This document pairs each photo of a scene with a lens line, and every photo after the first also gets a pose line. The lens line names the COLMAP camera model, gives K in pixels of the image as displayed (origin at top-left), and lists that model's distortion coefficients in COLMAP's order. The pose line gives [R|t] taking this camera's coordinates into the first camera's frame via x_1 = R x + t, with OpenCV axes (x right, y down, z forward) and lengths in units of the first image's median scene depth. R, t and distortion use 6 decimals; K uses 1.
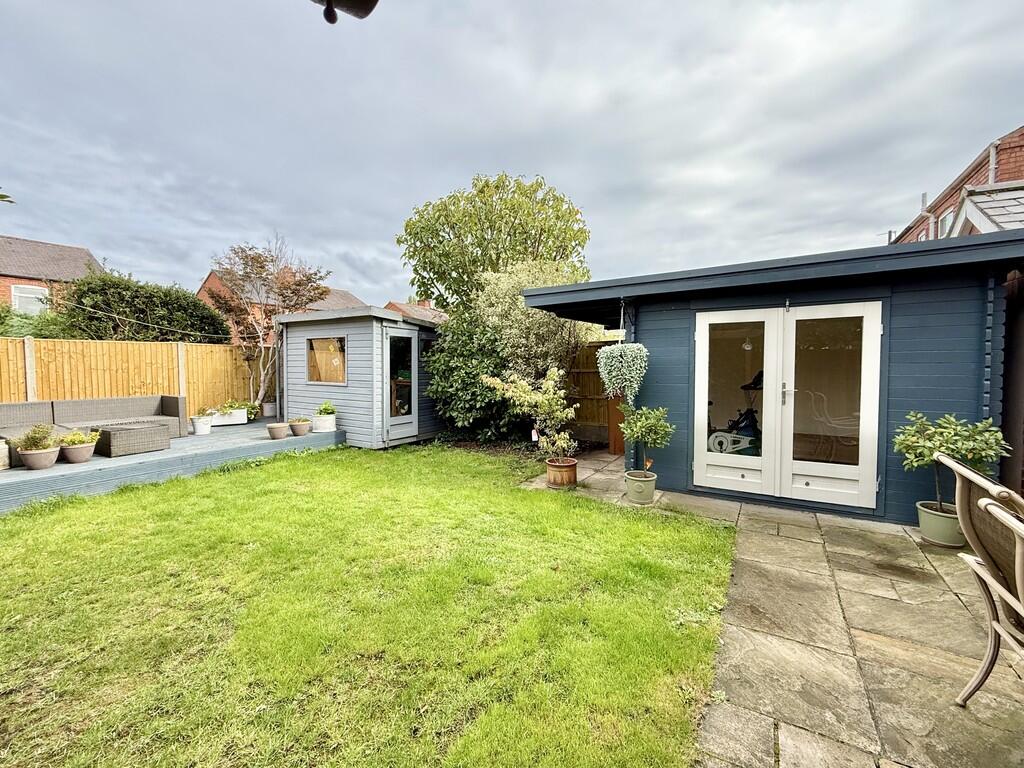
lens RADIAL K [[418.3, 0, 512.0], [0, 418.3, 384.0], [0, 0, 1]] dist [-0.000899, 0.000315]
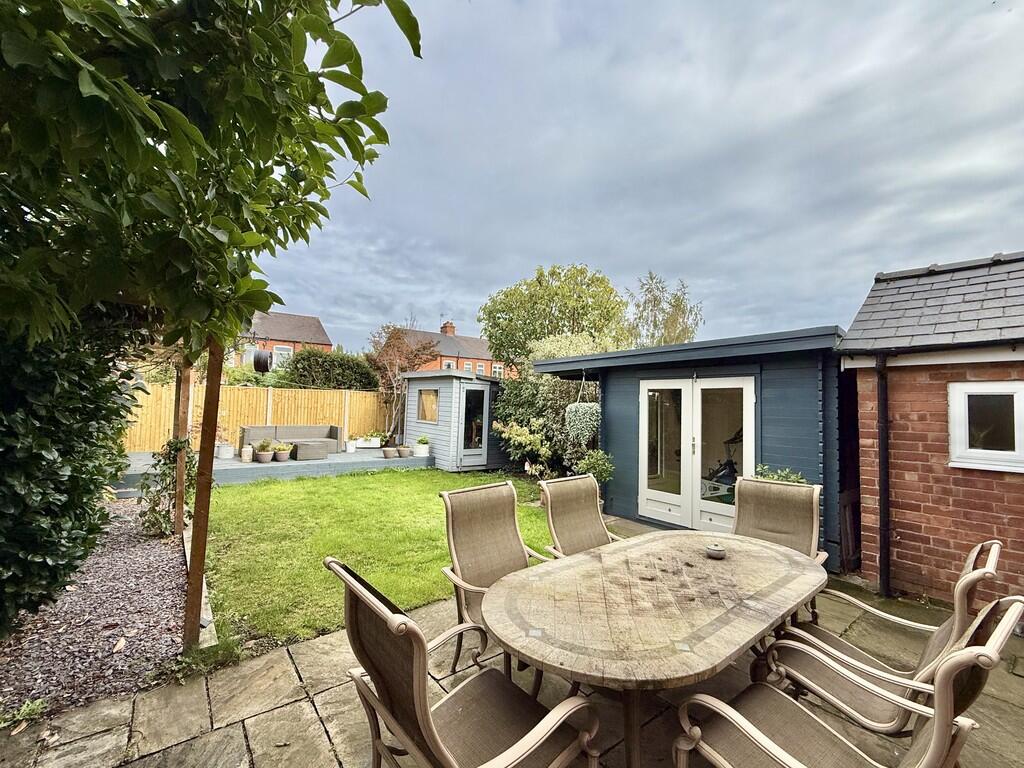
lens RADIAL K [[418.3, 0, 512.0], [0, 418.3, 384.0], [0, 0, 1]] dist [-0.000899, 0.000315]
pose [[0.937637, 0.010616, -0.347455, 0.335856], [-0.045443, 0.994699, -0.092240, -0.012560], [0.344634, 0.102277, 0.933149, -0.237479]]
